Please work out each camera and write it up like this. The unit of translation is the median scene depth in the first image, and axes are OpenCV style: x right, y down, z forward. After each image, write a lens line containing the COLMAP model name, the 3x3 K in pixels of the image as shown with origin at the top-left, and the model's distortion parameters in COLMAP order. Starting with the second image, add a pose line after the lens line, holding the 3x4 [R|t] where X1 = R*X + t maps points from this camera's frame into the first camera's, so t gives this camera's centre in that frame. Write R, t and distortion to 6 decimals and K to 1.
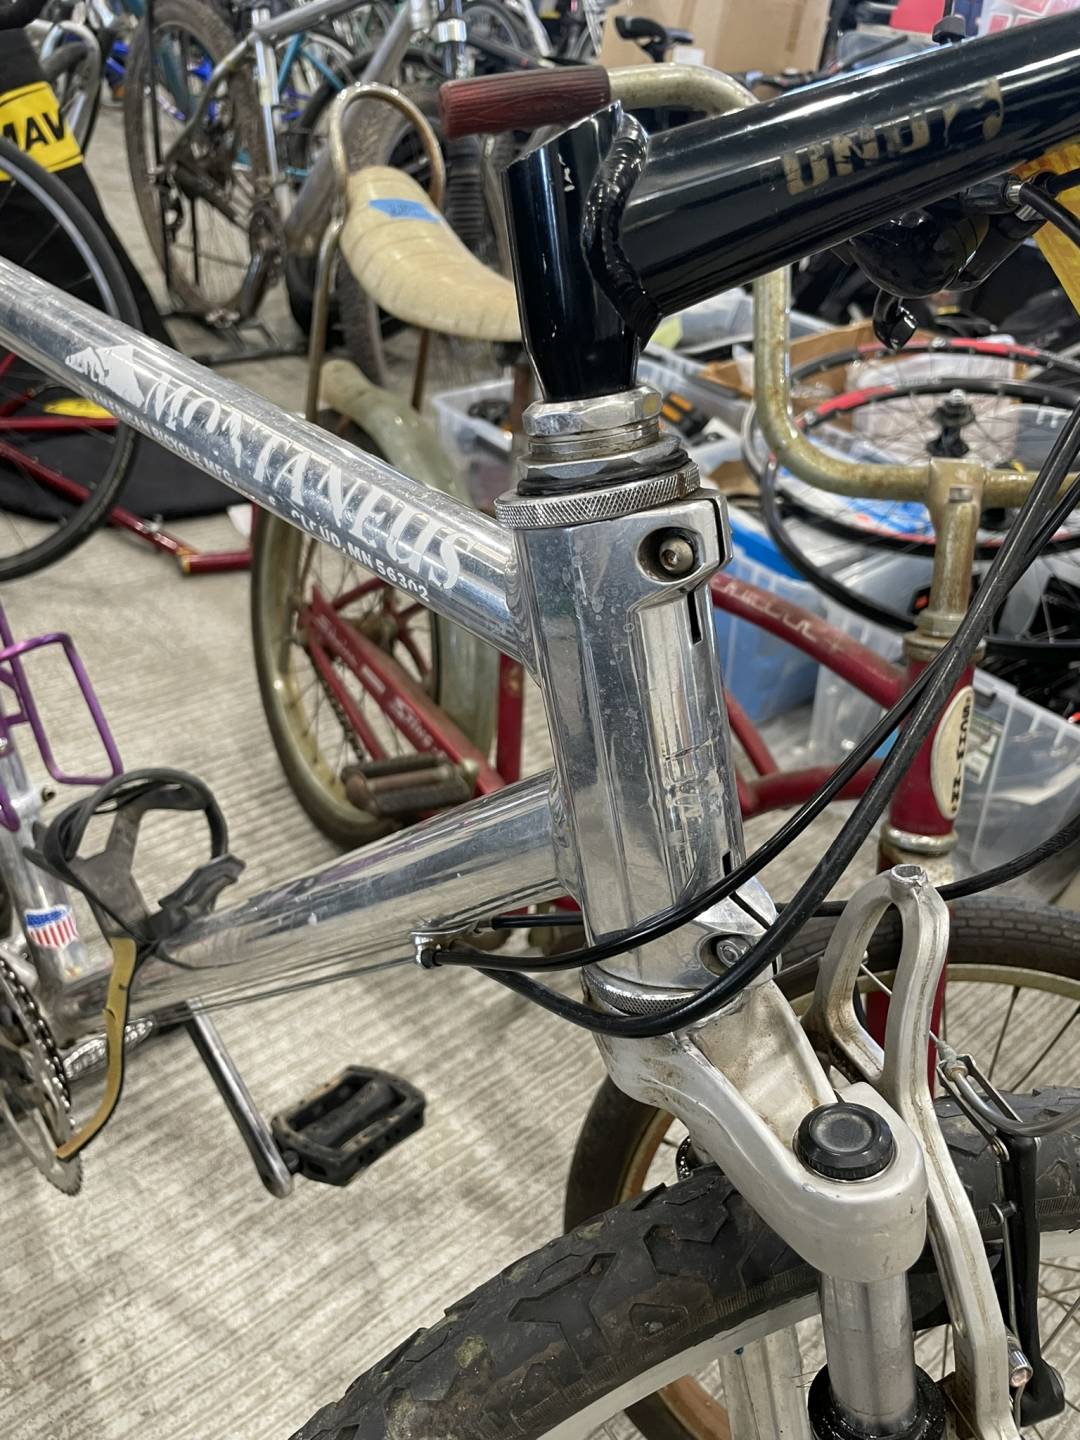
lens RADIAL K [[1153.9, 0, 557.5], [0, 1153.9, 721.9], [0, 0, 1]] dist [0.086637, -0.138036]
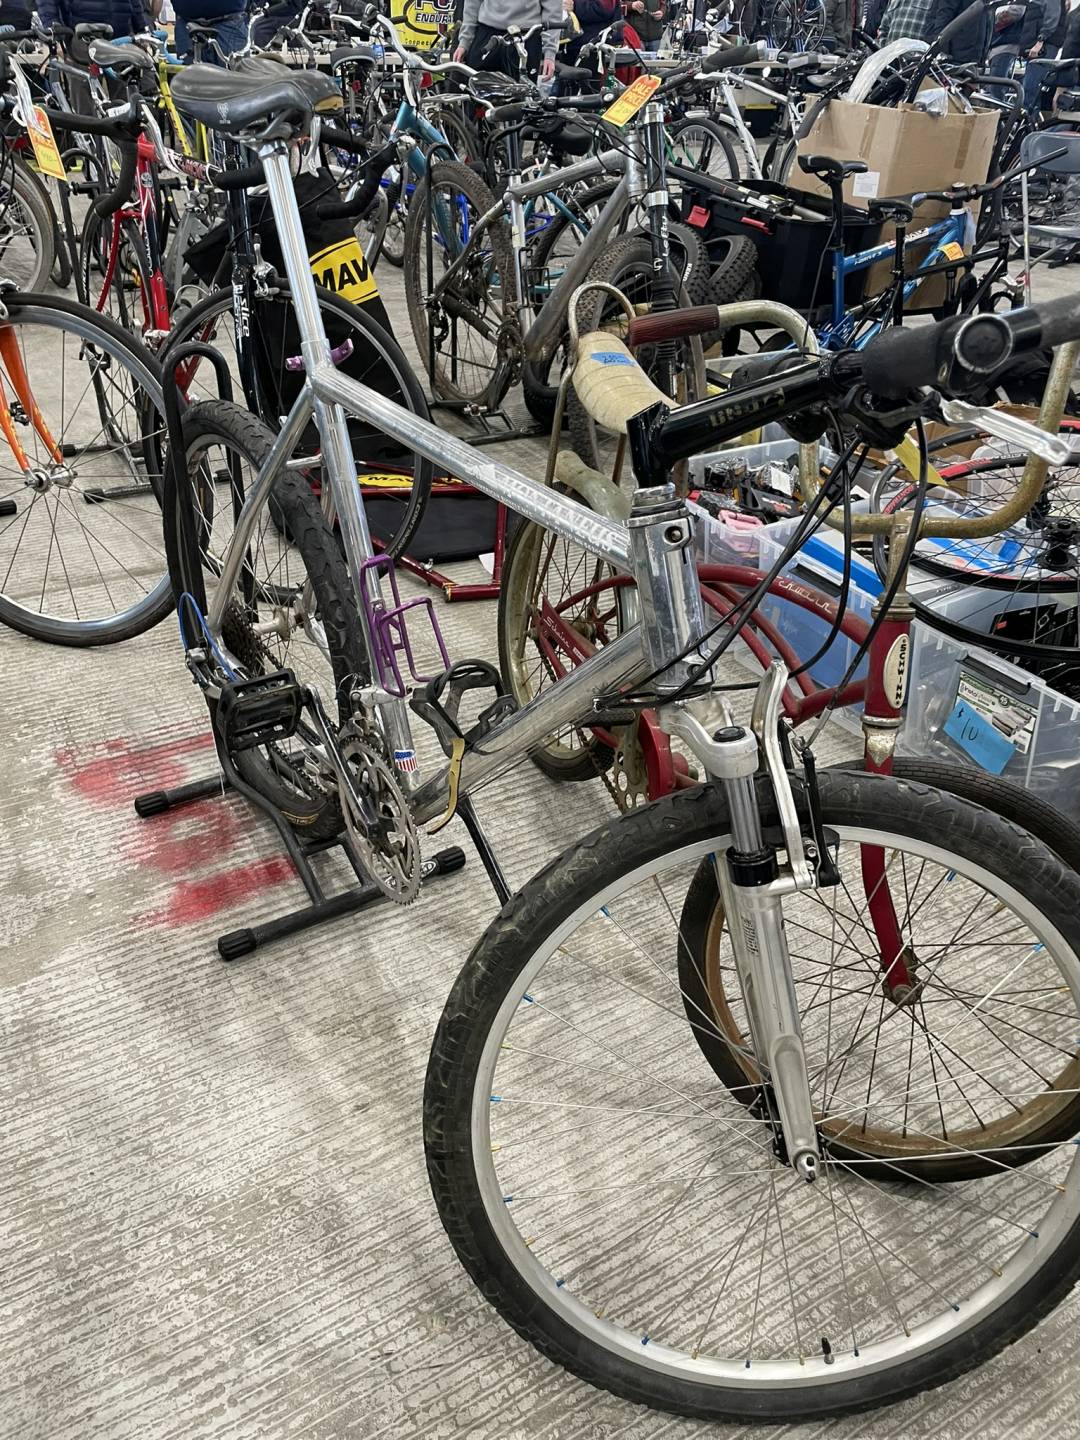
lens RADIAL K [[1153.9, 0, 557.5], [0, 1153.9, 721.9], [0, 0, 1]] dist [0.086637, -0.138036]
pose [[0.984115, 0.030358, -0.174919, 0.057870], [-0.039464, 0.998028, -0.048817, 0.088894], [0.173092, 0.054945, 0.983372, -0.357759]]
